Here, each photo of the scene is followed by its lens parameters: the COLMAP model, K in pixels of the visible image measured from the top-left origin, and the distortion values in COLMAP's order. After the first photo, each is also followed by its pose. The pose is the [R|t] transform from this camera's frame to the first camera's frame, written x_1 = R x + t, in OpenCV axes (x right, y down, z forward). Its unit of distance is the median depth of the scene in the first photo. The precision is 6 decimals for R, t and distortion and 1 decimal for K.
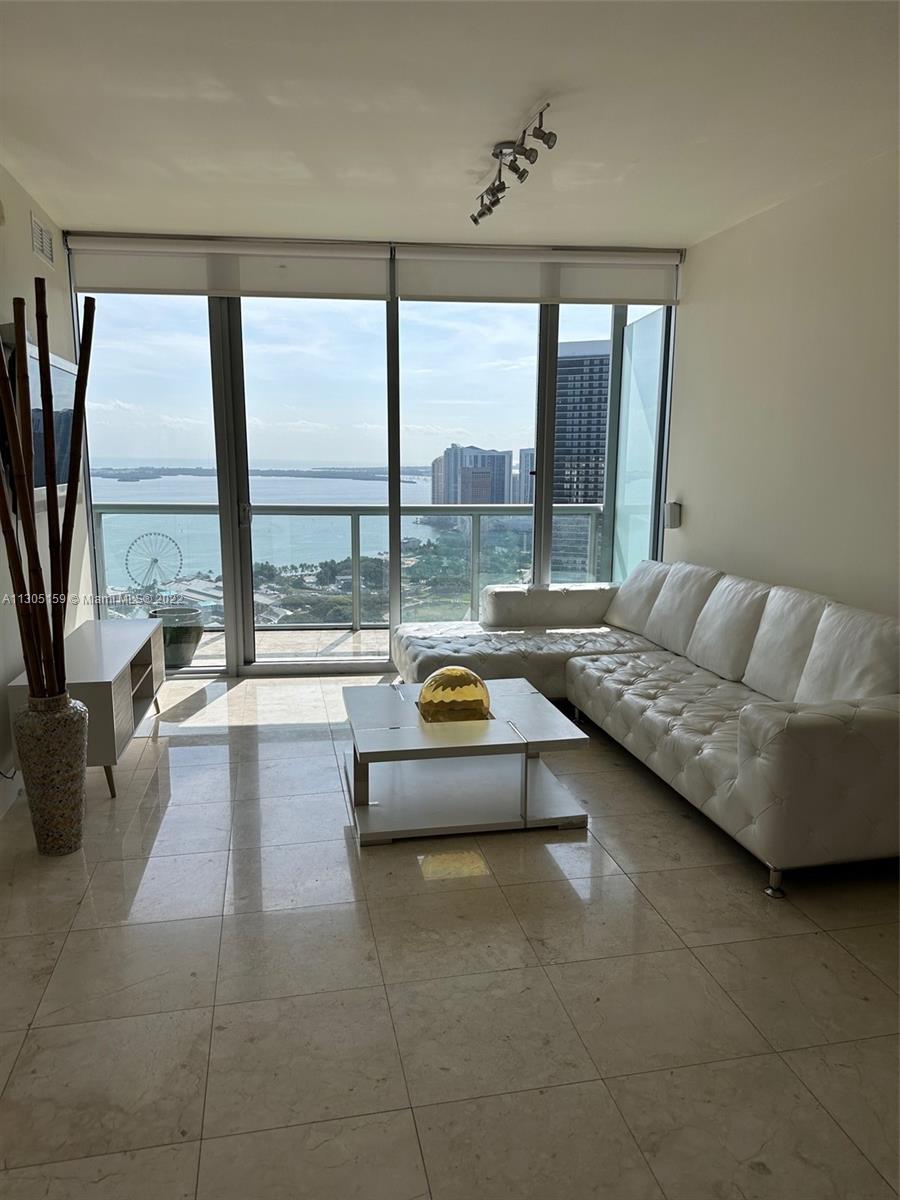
lens RADIAL K [[837.2, 0, 454.5], [0, 837.2, 602.5], [0, 0, 1]] dist [0.051943, -0.003789]
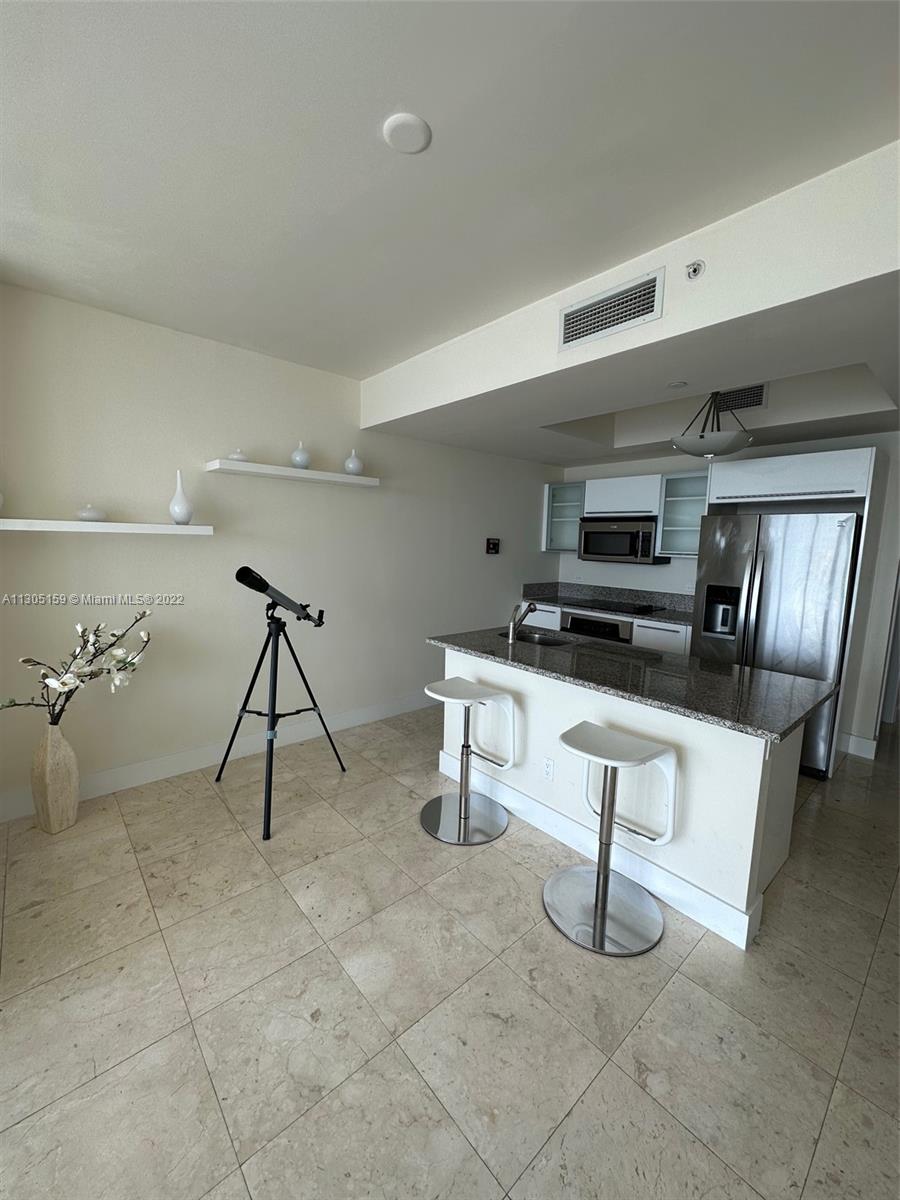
lens RADIAL K [[479.0, 0, 452.7], [0, 479.0, 599.2], [0, 0, 1]] dist [-0.001581, -0.000185]
pose [[-0.491672, -0.117147, 0.862864, -0.151783], [0.129937, 0.969945, 0.205724, -0.076893], [-0.861031, 0.213267, -0.461674, 0.371800]]
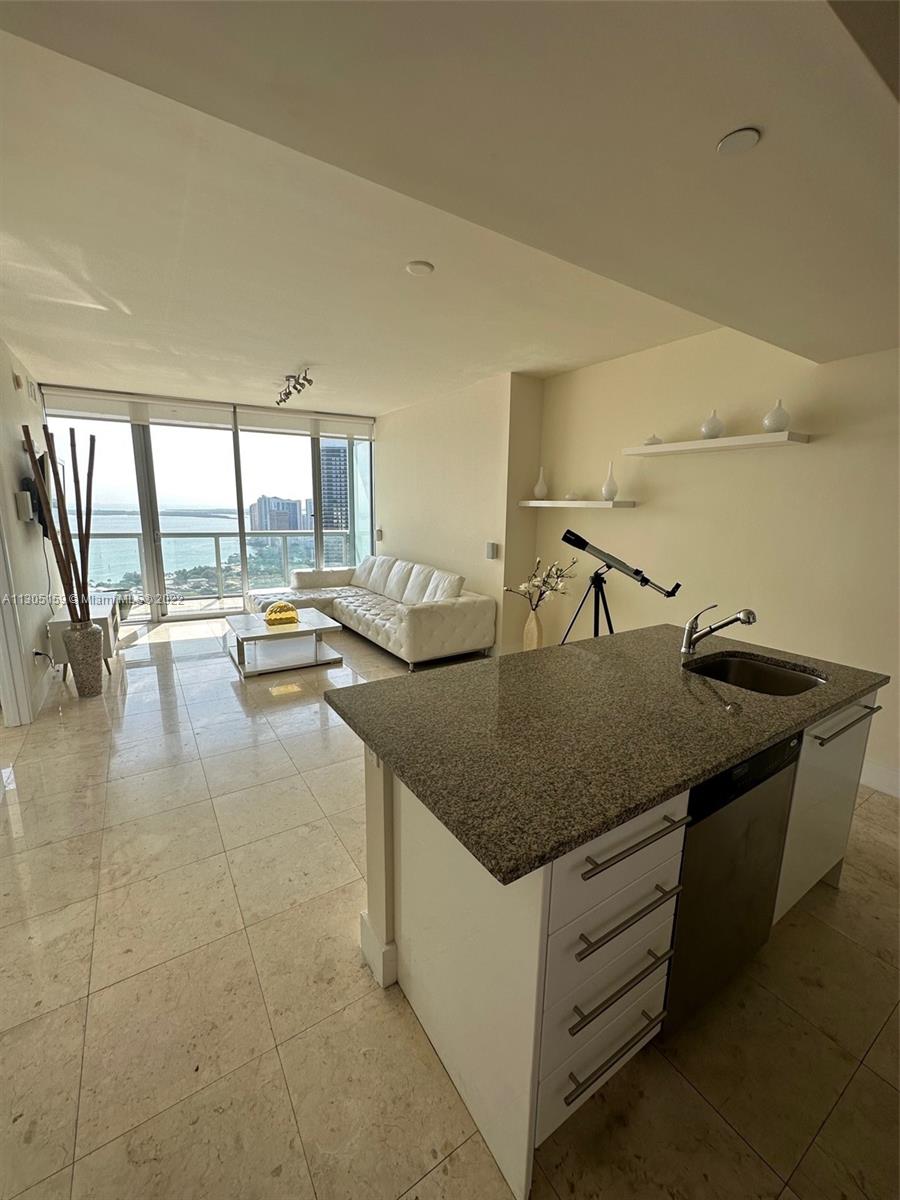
lens RADIAL K [[479.0, 0, 453.0], [0, 479.0, 597.4], [0, 0, 1]] dist [-0.001581, -0.000185]
pose [[0.932473, -0.057285, 0.356668, -0.020267], [0.050025, 0.998311, 0.029556, 0.036860], [-0.357759, -0.009718, 0.933763, -0.286436]]
